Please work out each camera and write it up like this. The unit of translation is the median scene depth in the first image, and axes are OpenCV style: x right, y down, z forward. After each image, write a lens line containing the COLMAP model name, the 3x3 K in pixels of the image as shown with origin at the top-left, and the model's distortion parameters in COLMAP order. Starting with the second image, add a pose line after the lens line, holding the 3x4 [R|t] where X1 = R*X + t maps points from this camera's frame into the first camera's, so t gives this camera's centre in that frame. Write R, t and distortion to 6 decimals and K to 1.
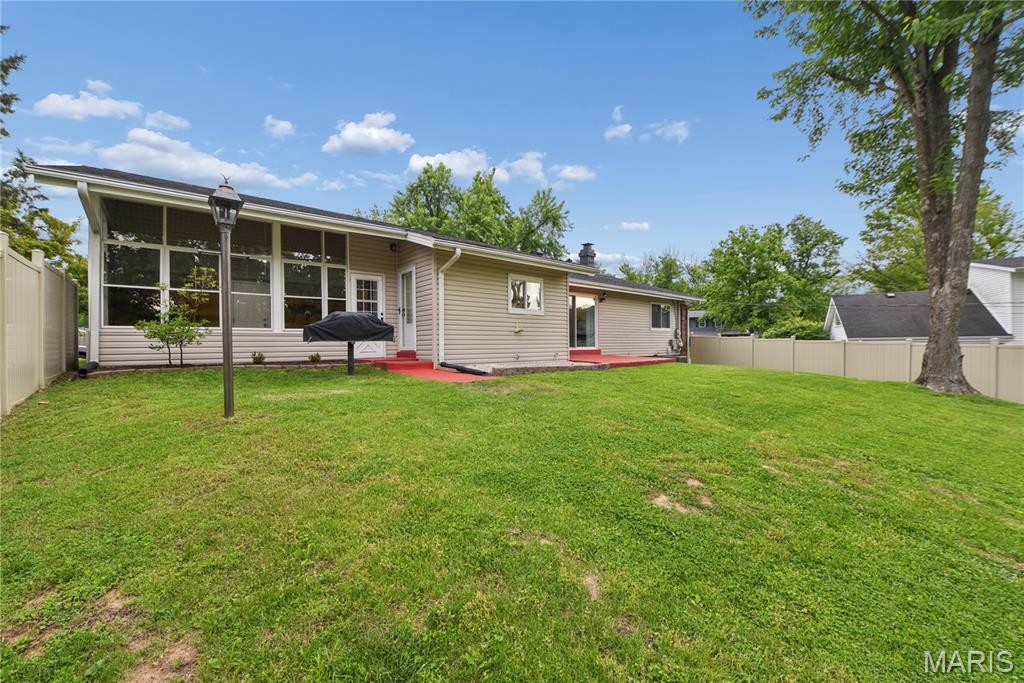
lens RADIAL K [[416.8, 0, 510.5], [0, 416.8, 351.5], [0, 0, 1]] dist [-0.017891, -0.000180]
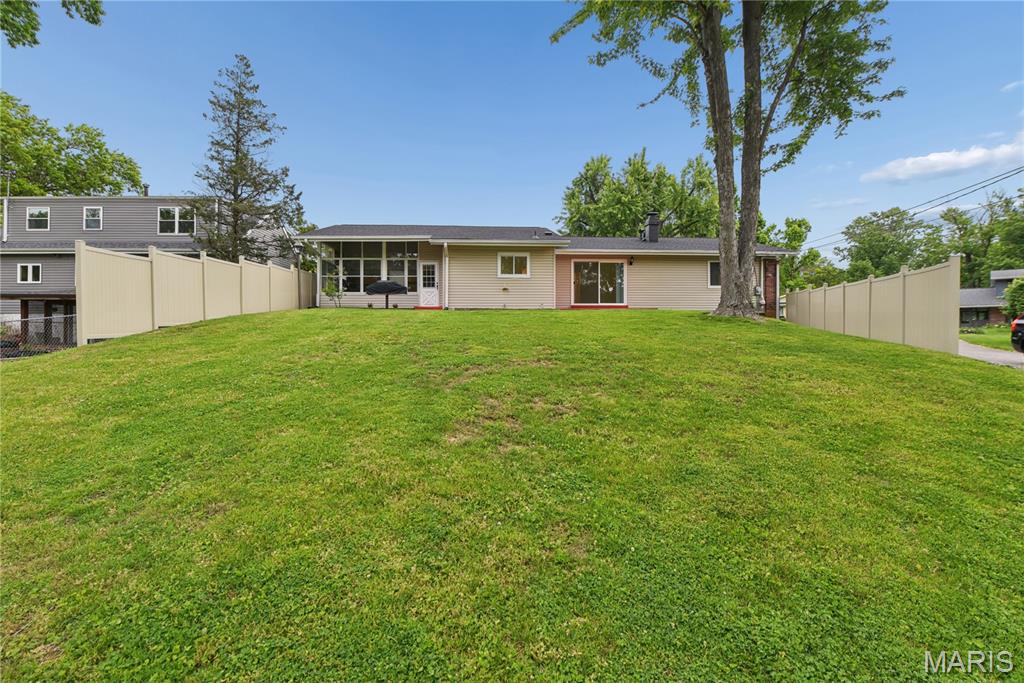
lens RADIAL K [[416.8, 0, 510.5], [0, 416.8, 351.5], [0, 0, 1]] dist [-0.017891, -0.000180]
pose [[0.791262, 0.037791, -0.610309, 1.077178], [-0.011703, 0.998842, 0.046676, 0.119422], [0.611366, -0.029790, 0.790787, -0.235324]]
